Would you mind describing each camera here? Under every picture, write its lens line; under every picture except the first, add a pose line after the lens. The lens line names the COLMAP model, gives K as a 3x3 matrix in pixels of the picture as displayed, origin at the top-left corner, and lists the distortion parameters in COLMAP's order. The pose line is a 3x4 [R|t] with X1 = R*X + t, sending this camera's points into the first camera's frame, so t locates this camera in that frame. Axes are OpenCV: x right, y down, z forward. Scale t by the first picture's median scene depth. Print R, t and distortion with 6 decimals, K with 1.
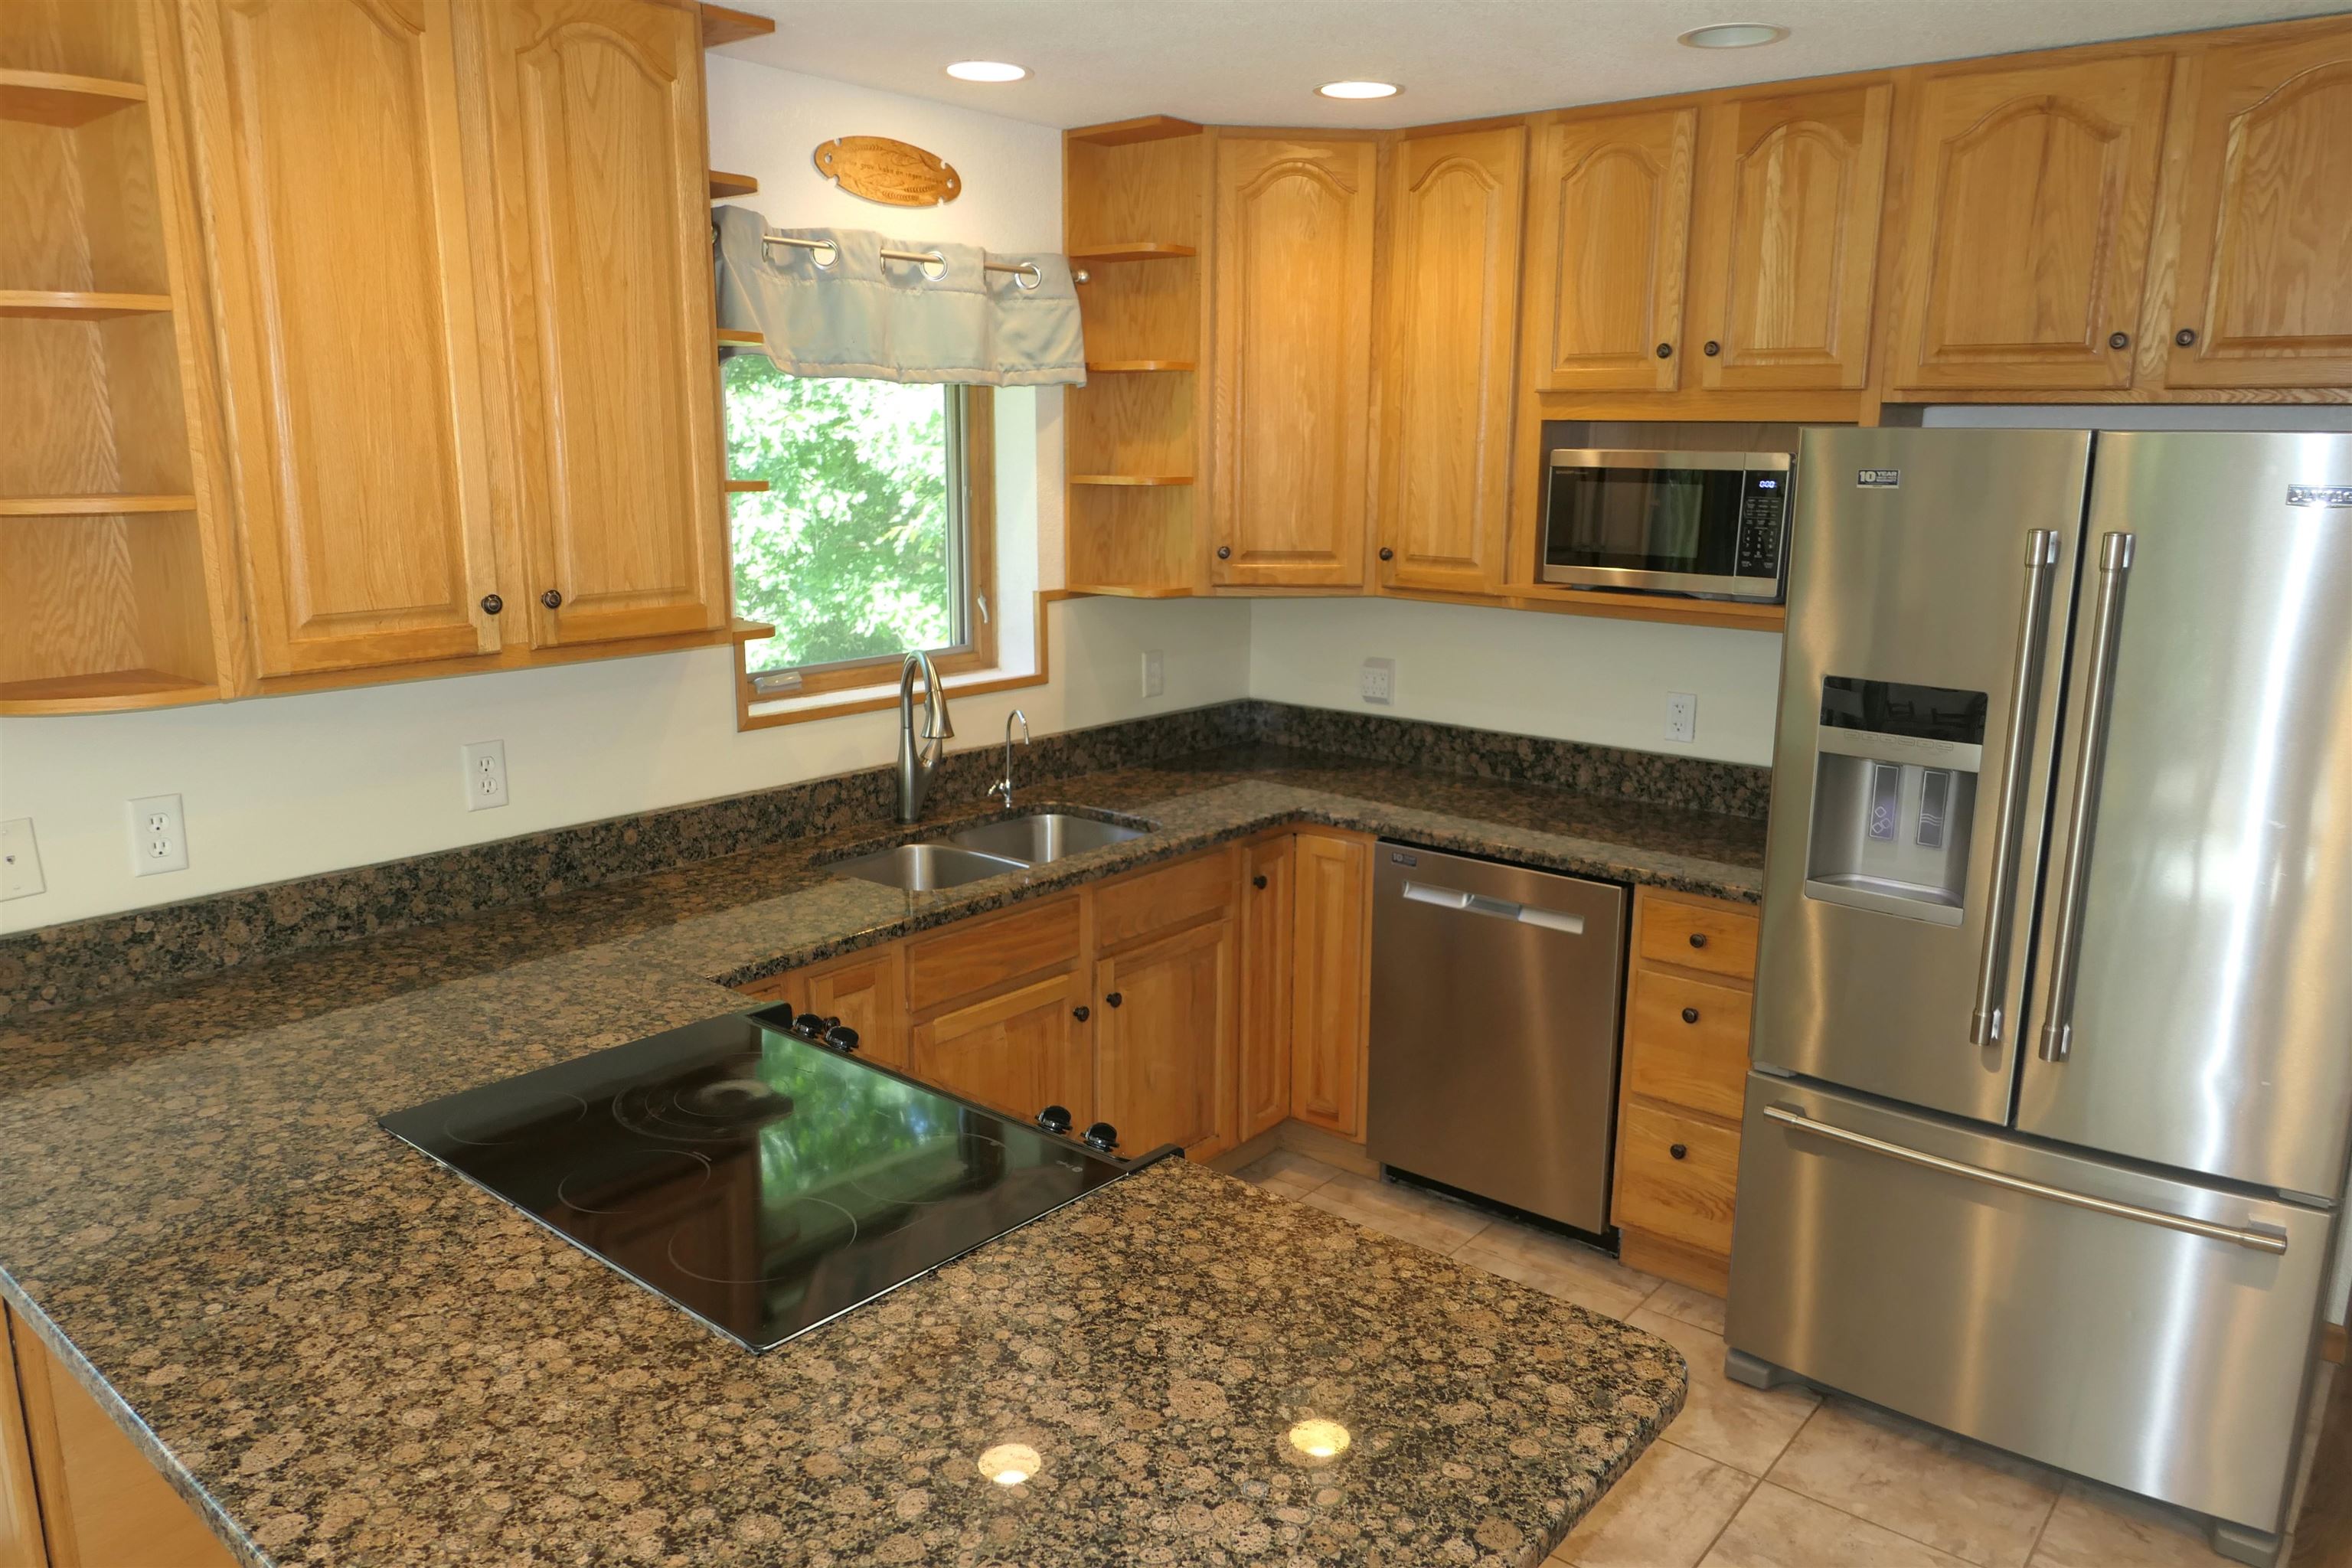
lens RADIAL K [[1639.7, 0, 1189.5], [0, 1639.7, 793.1], [0, 0, 1]] dist [-0.021868, 0.013286]
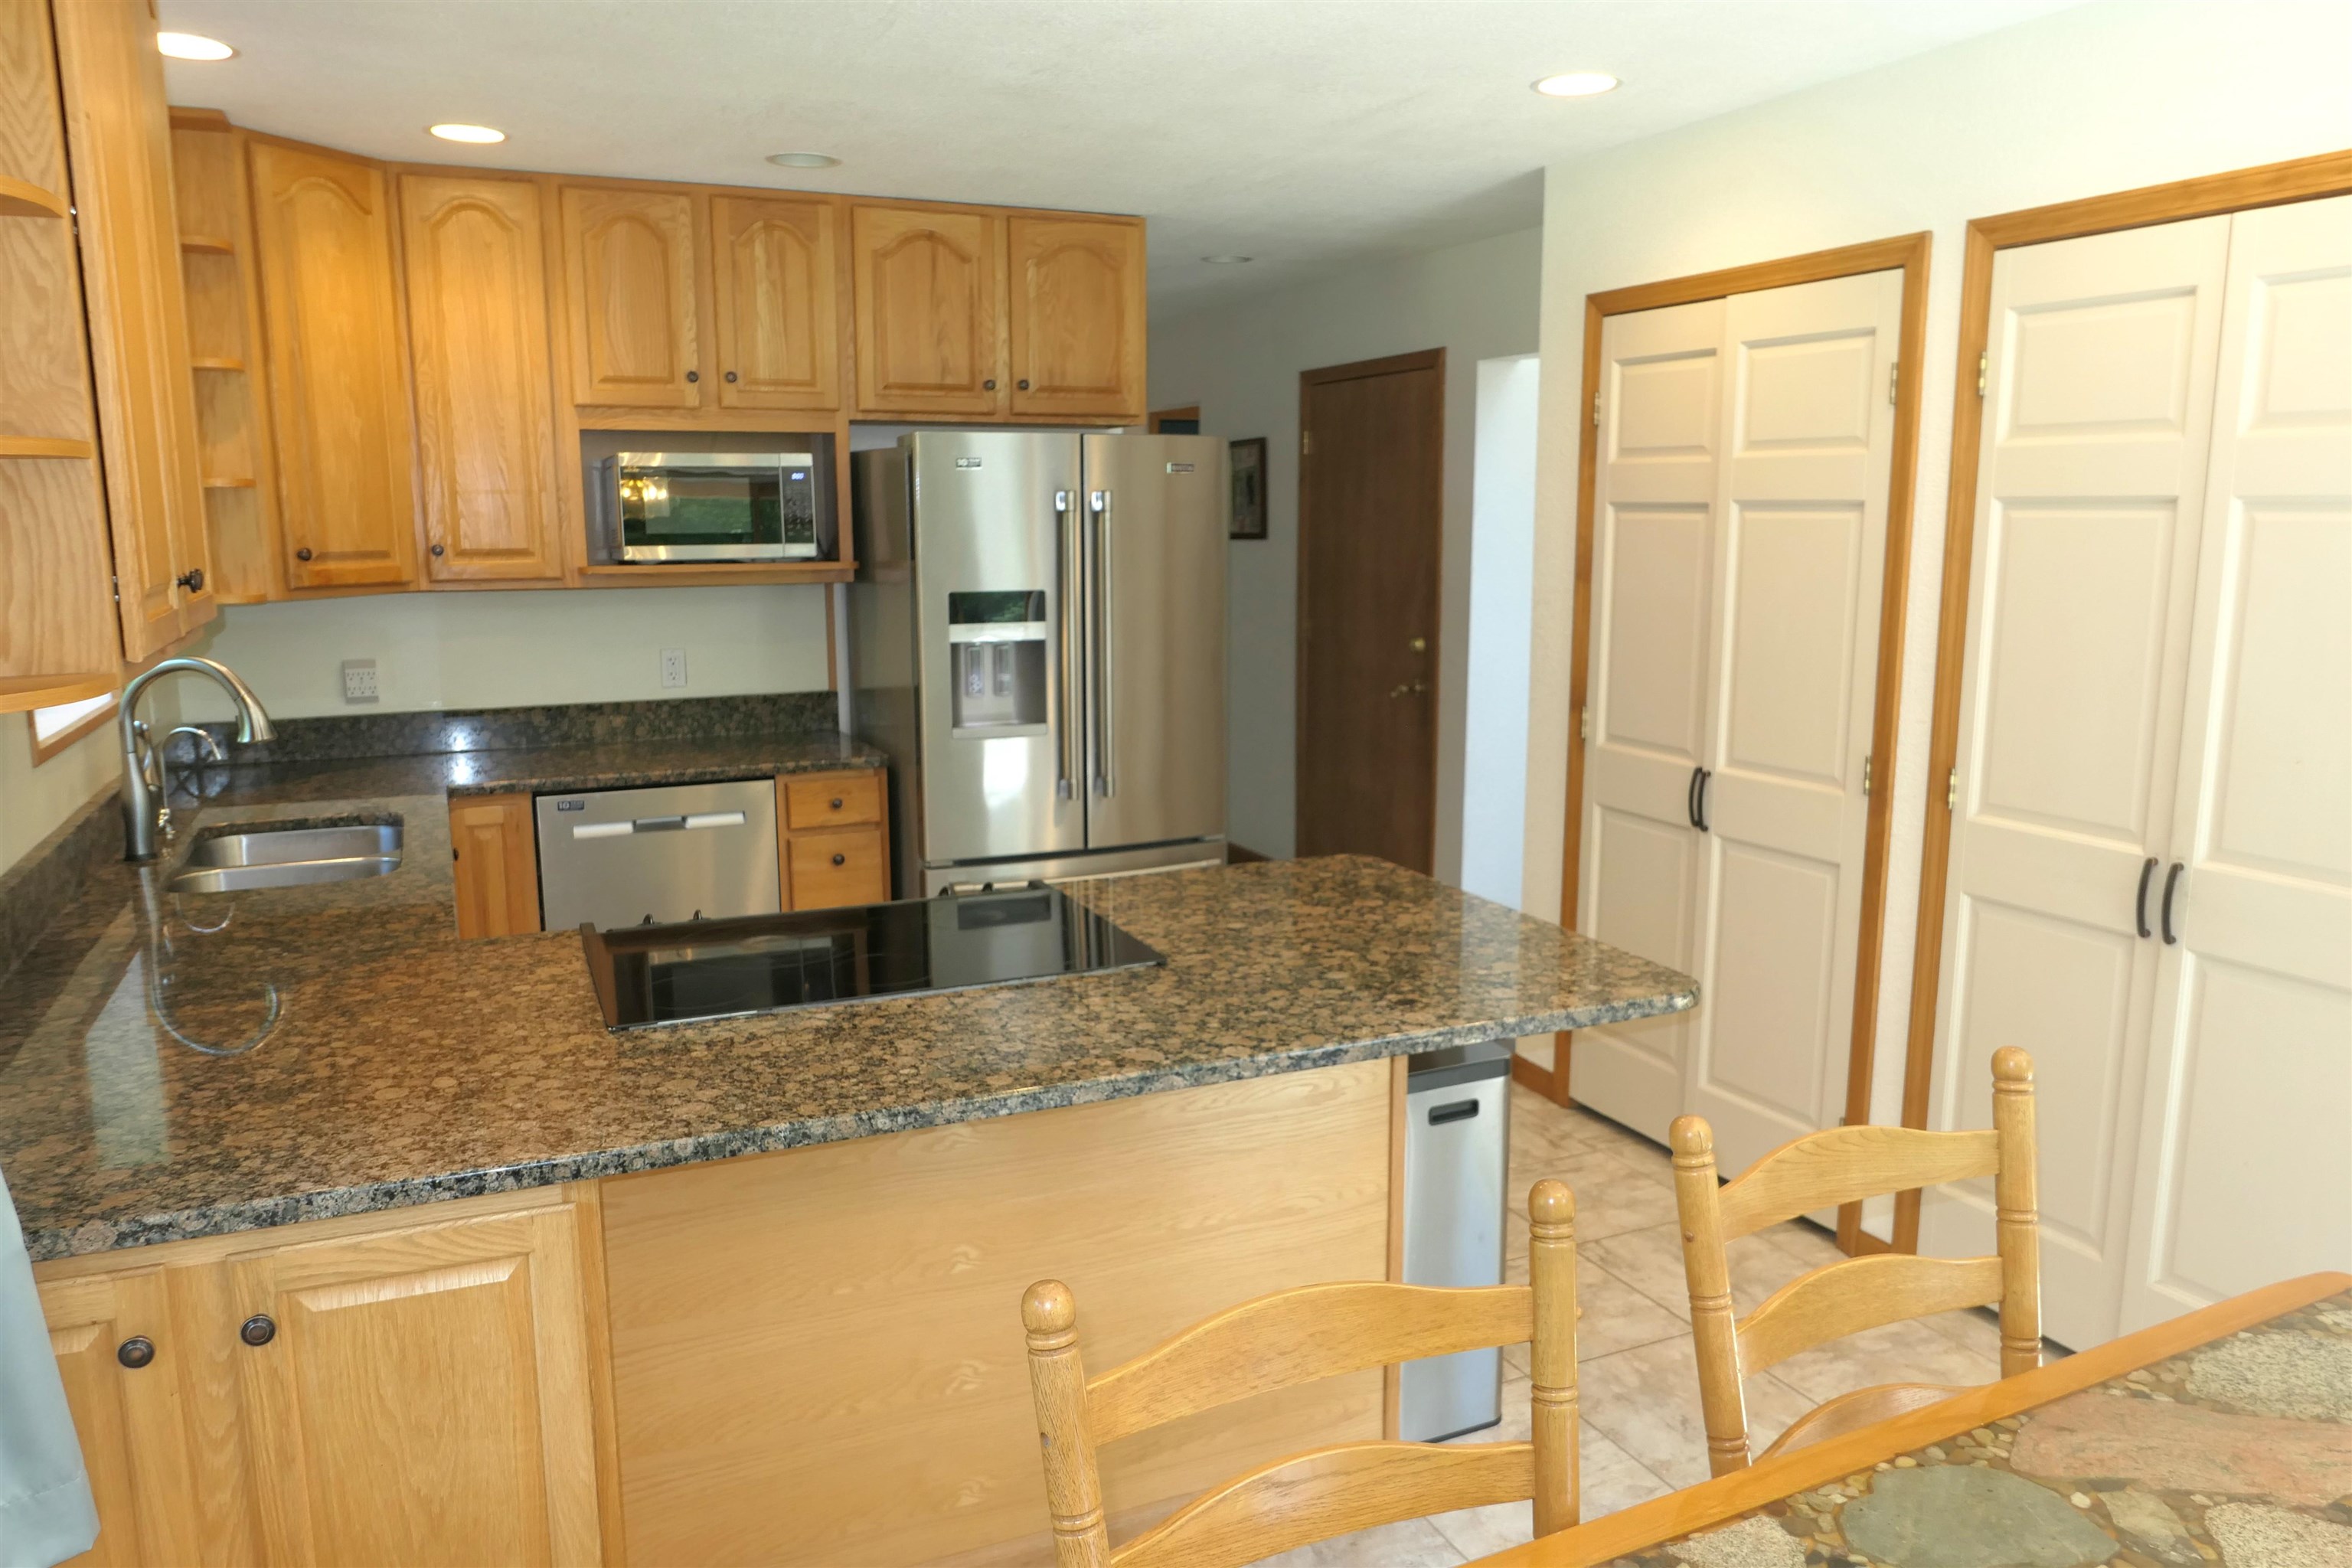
lens RADIAL K [[1639.7, 0, 1172.1], [0, 1639.7, 790.5], [0, 0, 1]] dist [-0.021868, 0.013286]
pose [[0.448746, -0.163676, 0.878543, -0.823435], [0.196882, 0.977037, 0.081462, 0.023594], [-0.871702, 0.136414, 0.470666, 0.108248]]
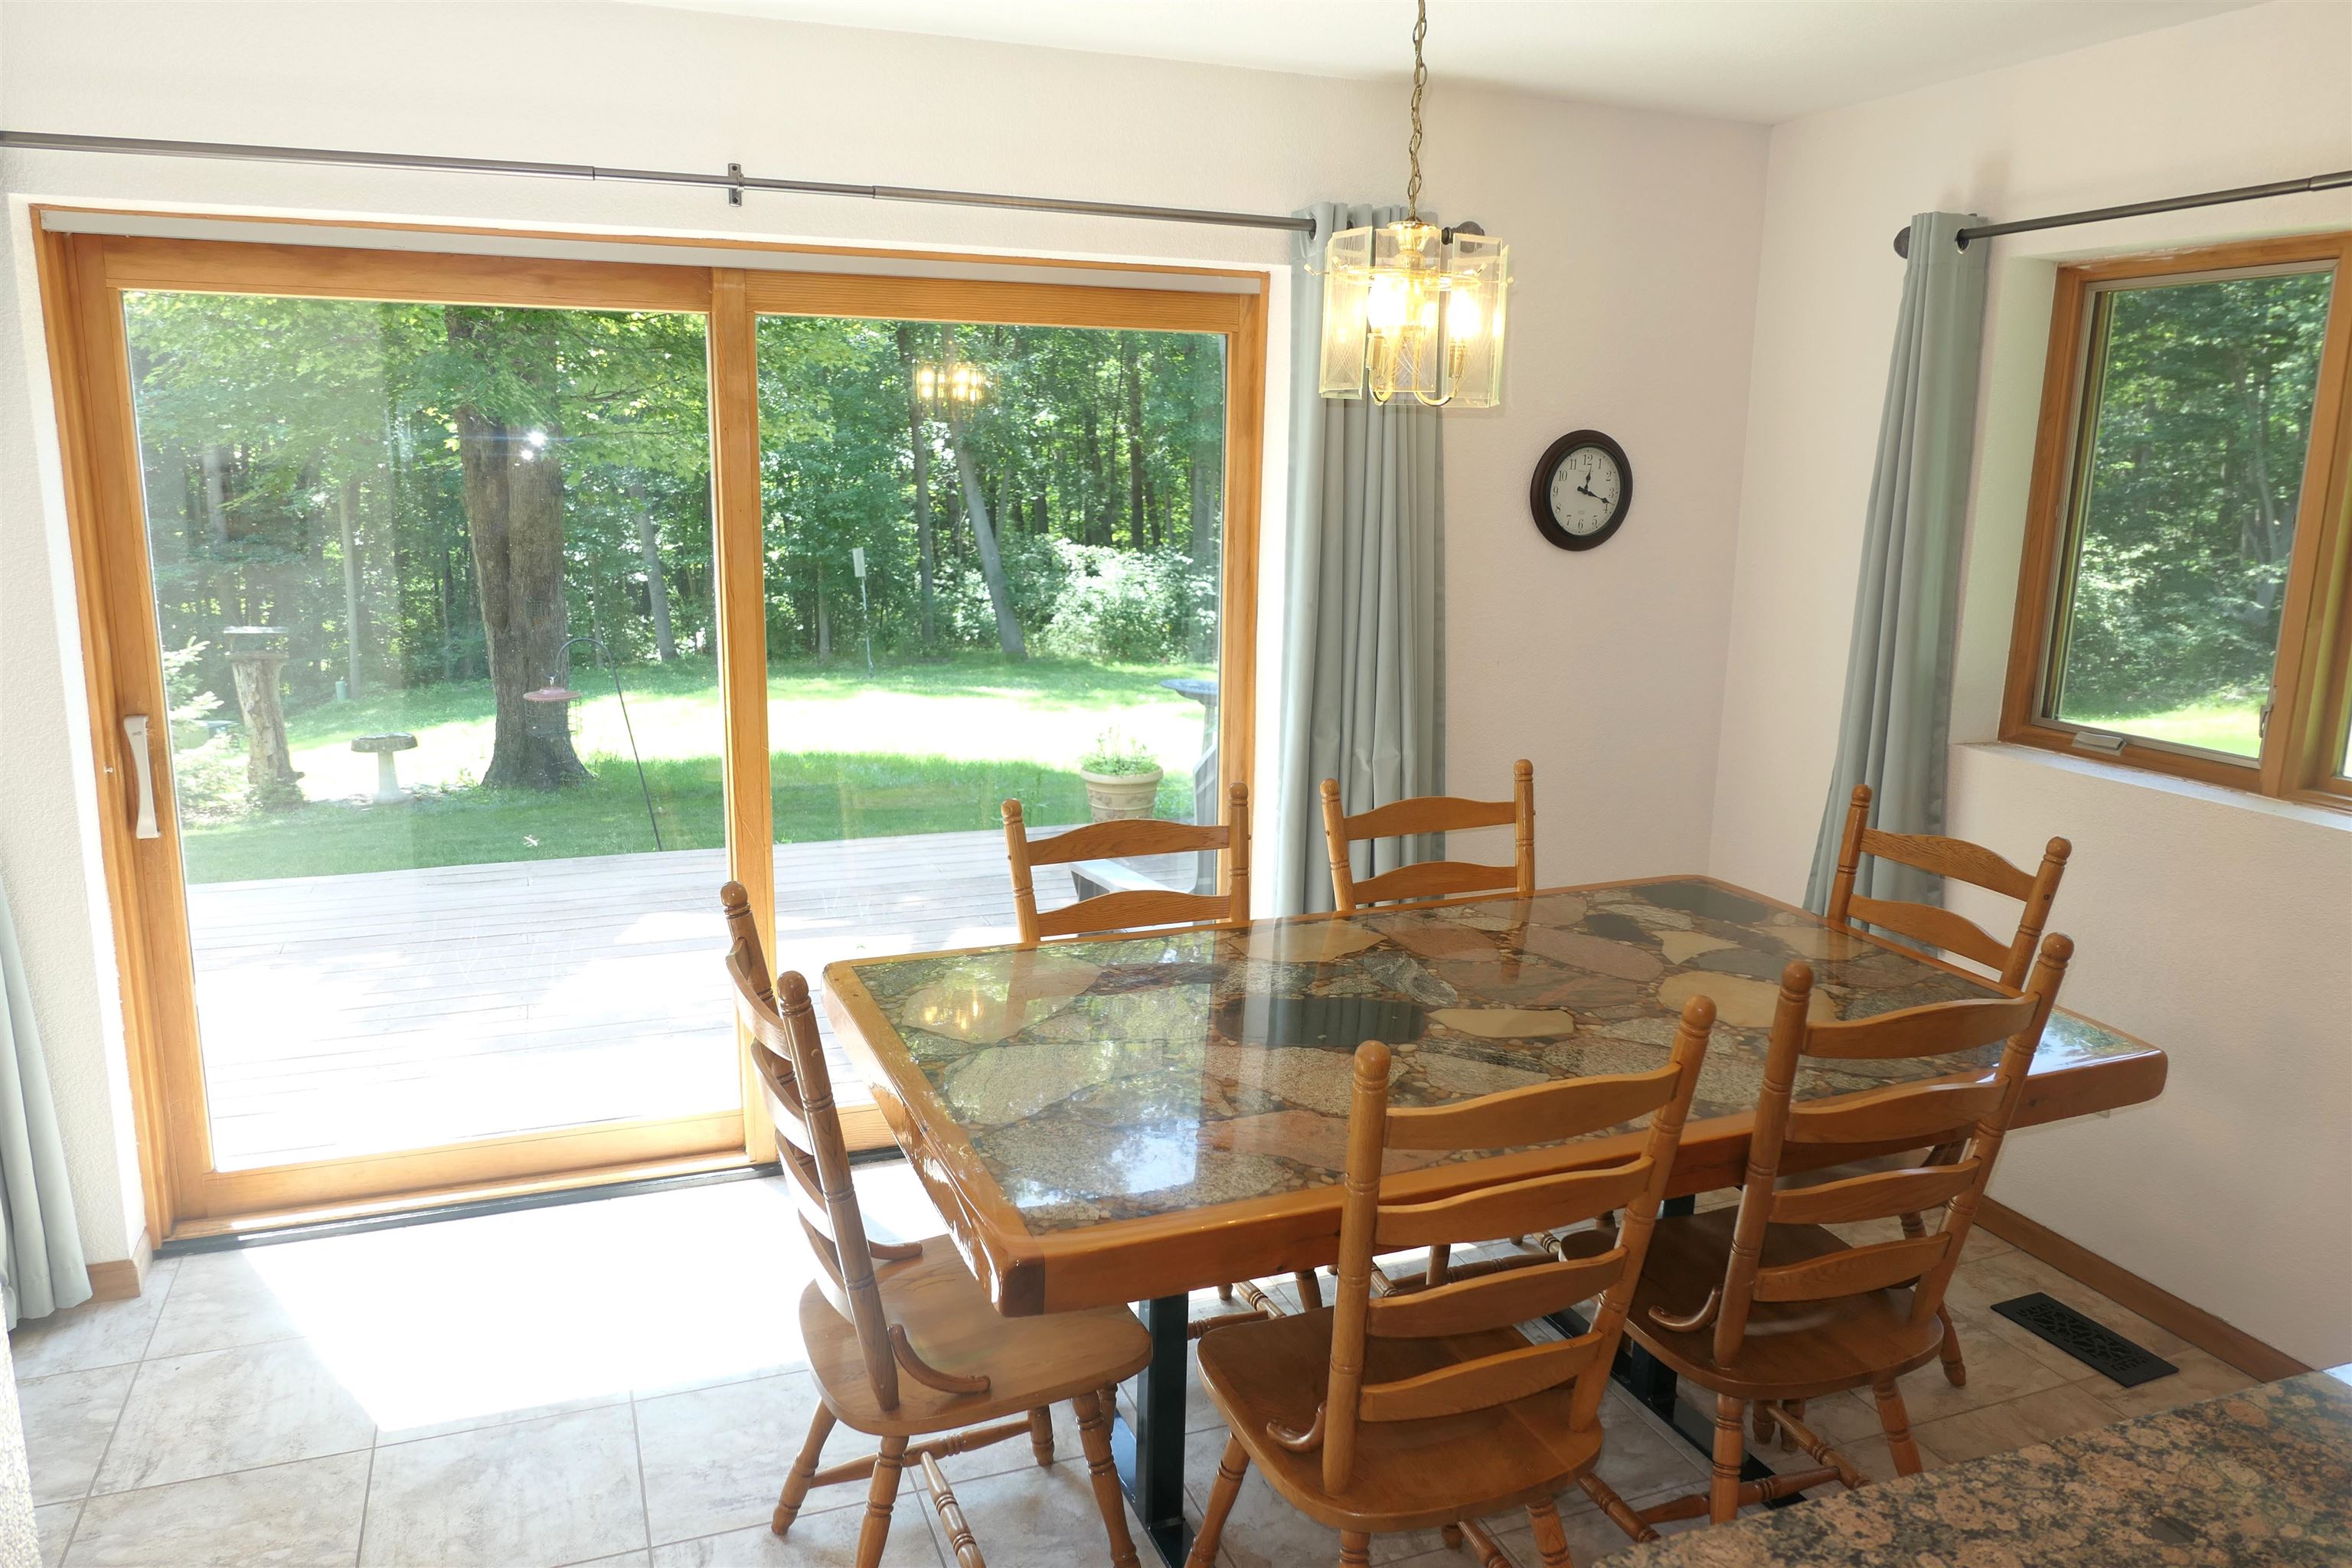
lens RADIAL K [[1639.7, 0, 1180.4], [0, 1639.7, 792.3], [0, 0, 1]] dist [-0.021868, 0.013286]
pose [[-0.492443, 0.160301, -0.855455, 0.274637], [-0.205891, 0.933538, 0.293454, -0.026382], [0.845641, 0.320640, -0.426710, 0.289704]]
